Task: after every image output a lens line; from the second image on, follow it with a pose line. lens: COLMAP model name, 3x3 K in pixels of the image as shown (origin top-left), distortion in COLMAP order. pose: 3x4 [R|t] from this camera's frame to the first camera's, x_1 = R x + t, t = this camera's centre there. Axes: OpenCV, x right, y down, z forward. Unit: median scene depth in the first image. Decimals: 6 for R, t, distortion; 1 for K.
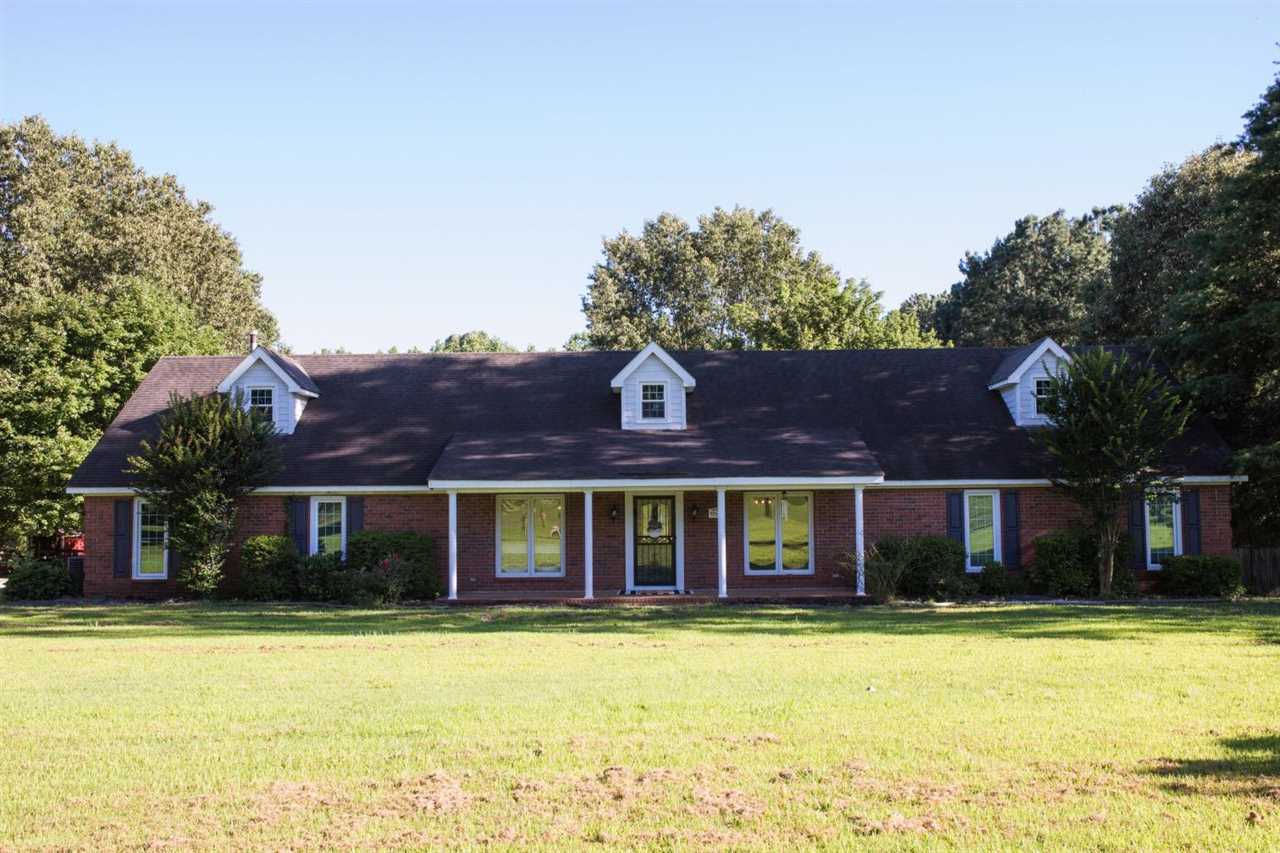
lens RADIAL K [[1213.4, 0, 641.9], [0, 1213.4, 423.0], [0, 0, 1]] dist [0.009266, 0.000000]
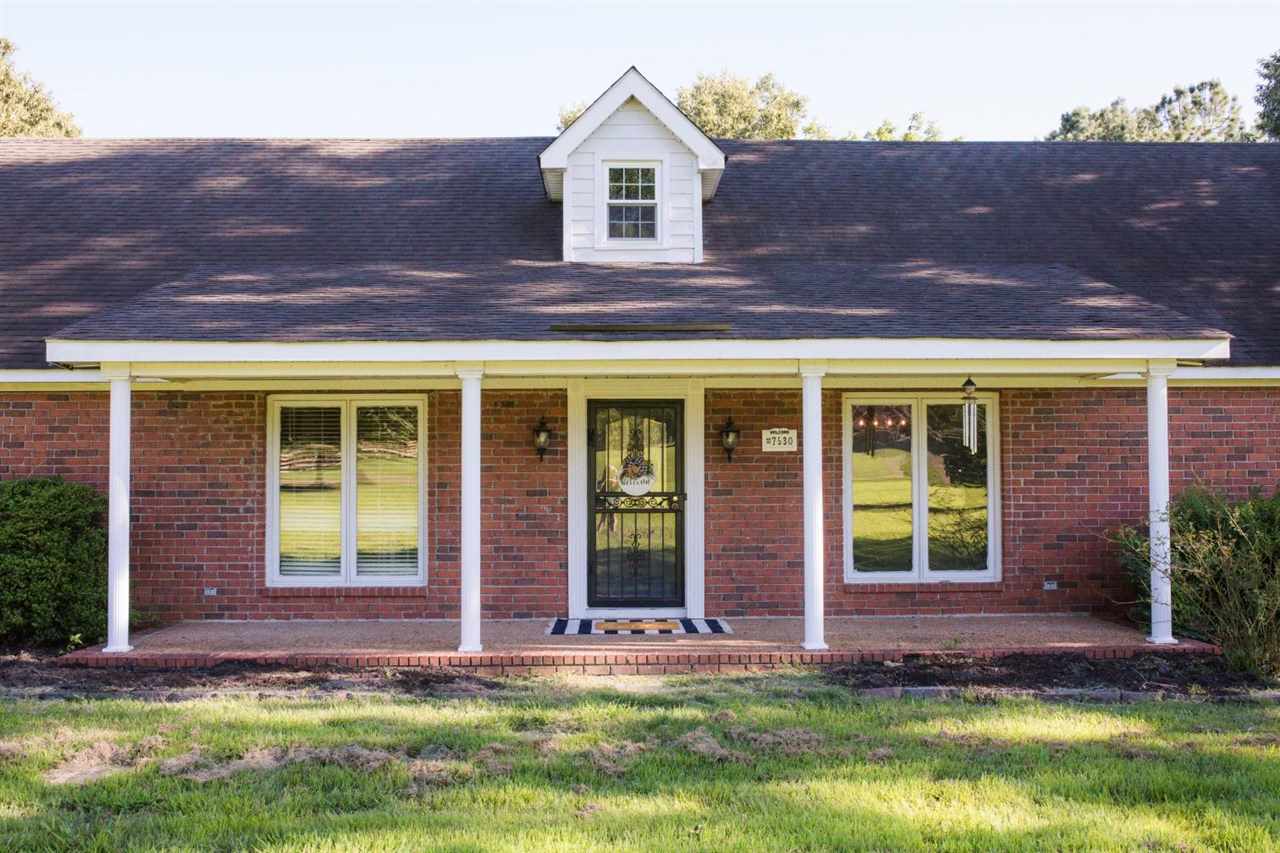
lens RADIAL K [[1213.4, 0, 640.9], [0, 1213.4, 427.7], [0, 0, 1]] dist [0.009266, 0.000000]
pose [[0.999390, 0.006313, 0.034341, -0.002712], [-0.007448, 0.999426, 0.033047, 0.054079], [-0.034112, -0.033282, 0.998864, 0.551916]]
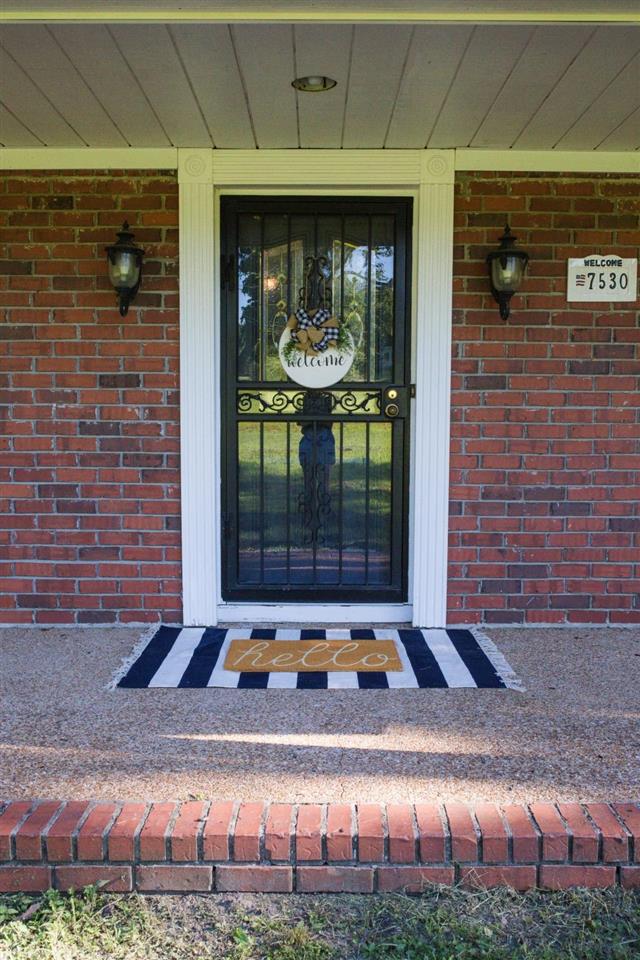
lens RADIAL K [[910.1, 0, 318.9], [0, 910.1, 478.9], [0, 0, 1]] dist [0.009266, 0.000000]
pose [[0.999871, 0.011586, 0.011101, 0.009064], [-0.013144, 0.988219, 0.152483, 0.082504], [-0.009204, -0.152609, 0.988244, 0.806831]]
